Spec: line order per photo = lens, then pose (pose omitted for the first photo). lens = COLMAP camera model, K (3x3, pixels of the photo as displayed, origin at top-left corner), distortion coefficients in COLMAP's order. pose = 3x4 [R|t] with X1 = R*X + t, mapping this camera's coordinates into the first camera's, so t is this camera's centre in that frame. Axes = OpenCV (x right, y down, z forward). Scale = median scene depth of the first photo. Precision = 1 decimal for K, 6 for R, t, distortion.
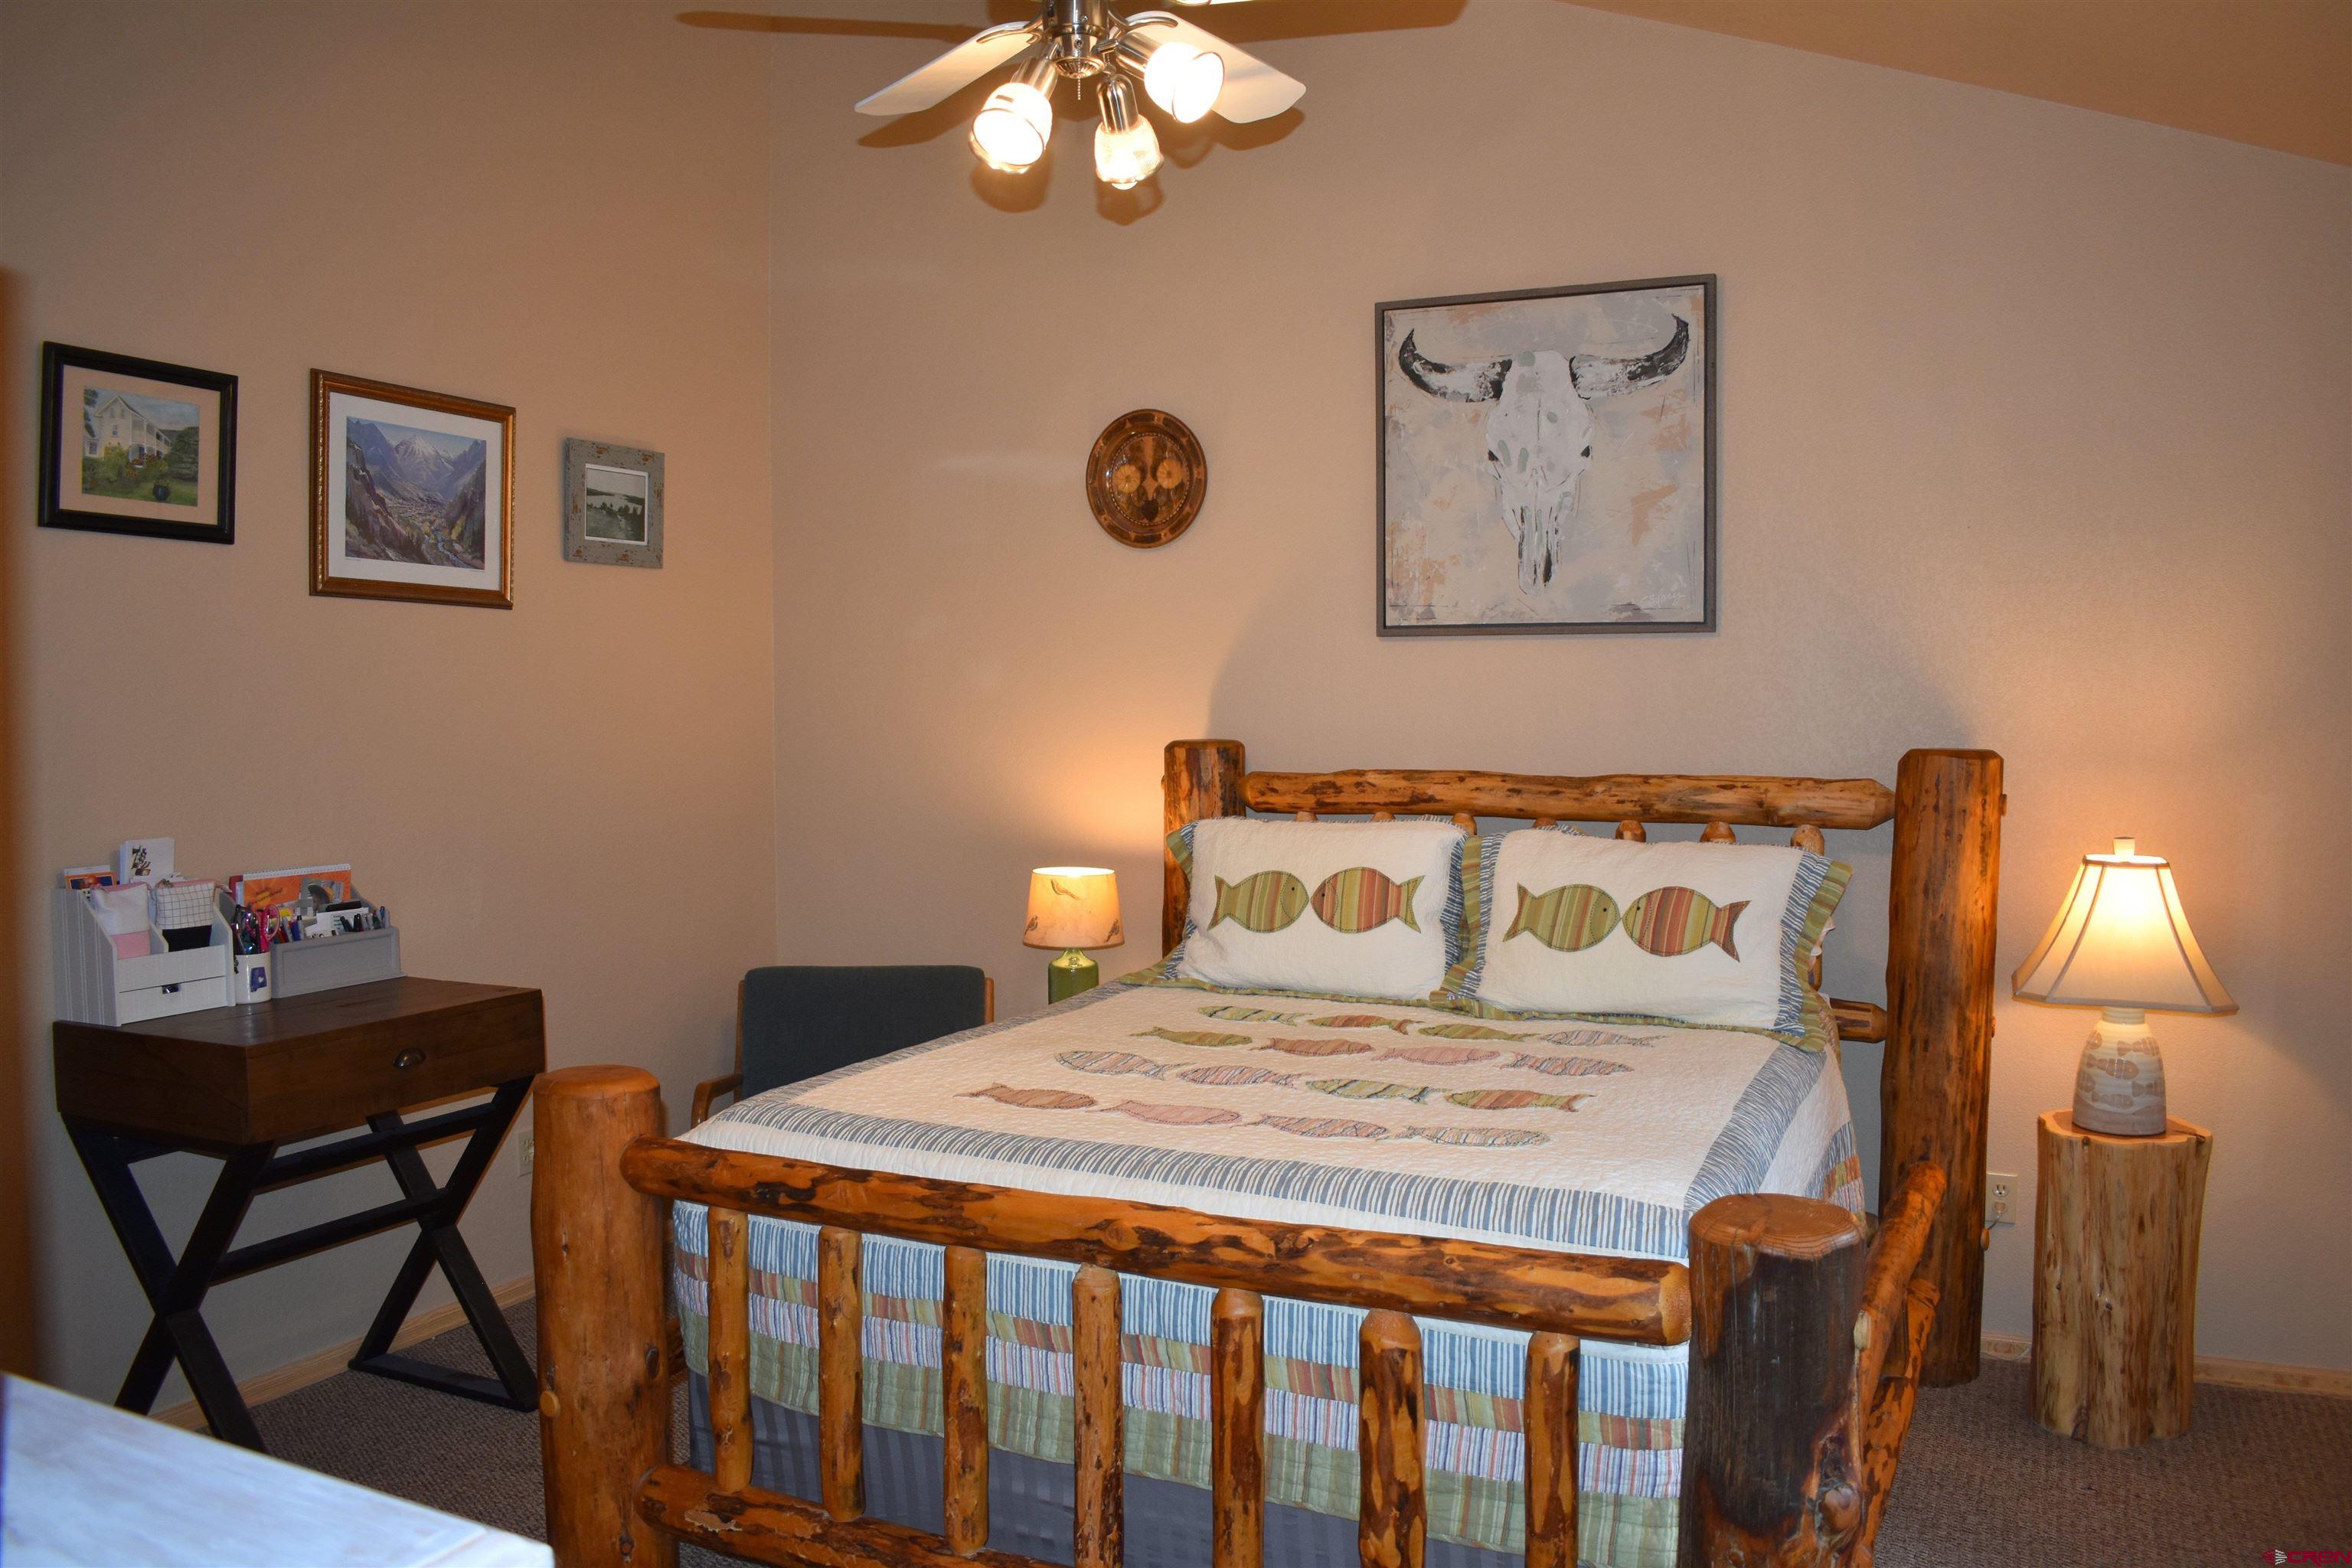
lens RADIAL K [[1846.4, 0, 1176.0], [0, 1846.4, 784.0], [0, 0, 1]] dist [-0.089486, -0.008324]
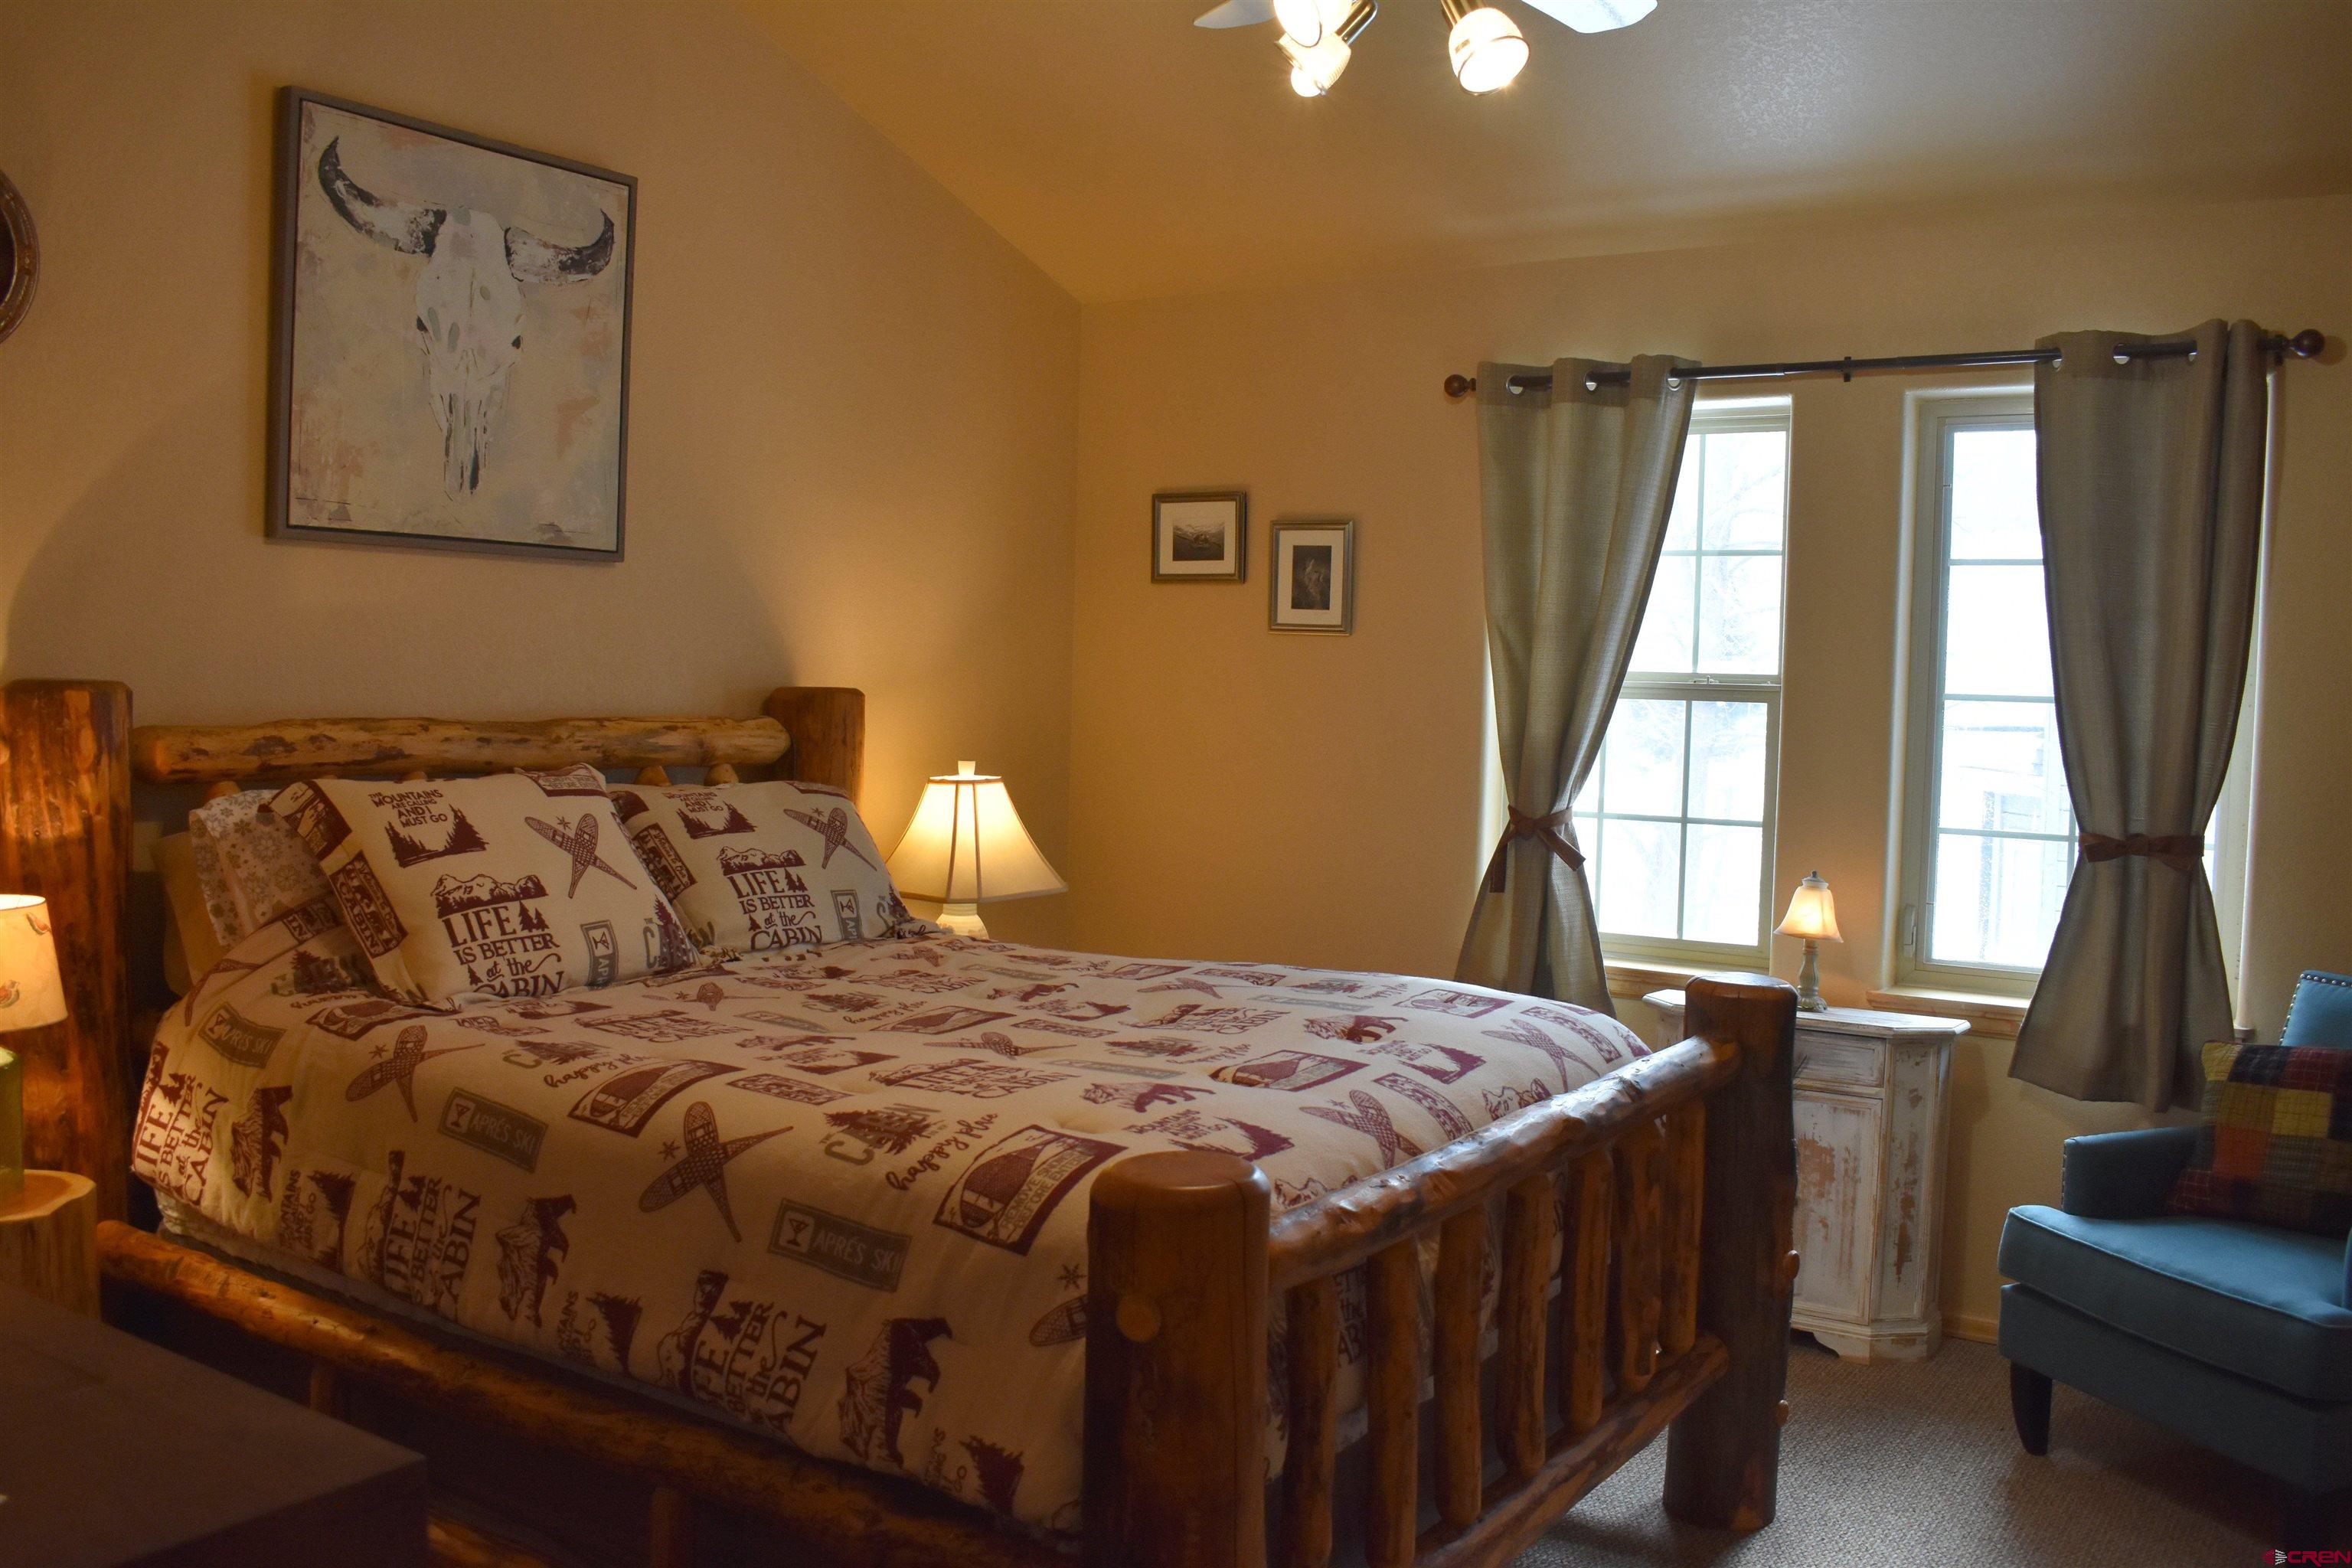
lens RADIAL K [[2007.6, 0, 1176.0], [0, 2007.6, 784.0], [0, 0, 1]] dist [-0.097654, 0.018453]
pose [[0.140811, -0.054595, 0.988530, -0.651301], [0.012768, 0.998495, 0.053327, -0.019922], [-0.989954, 0.005112, 0.141296, 0.558361]]
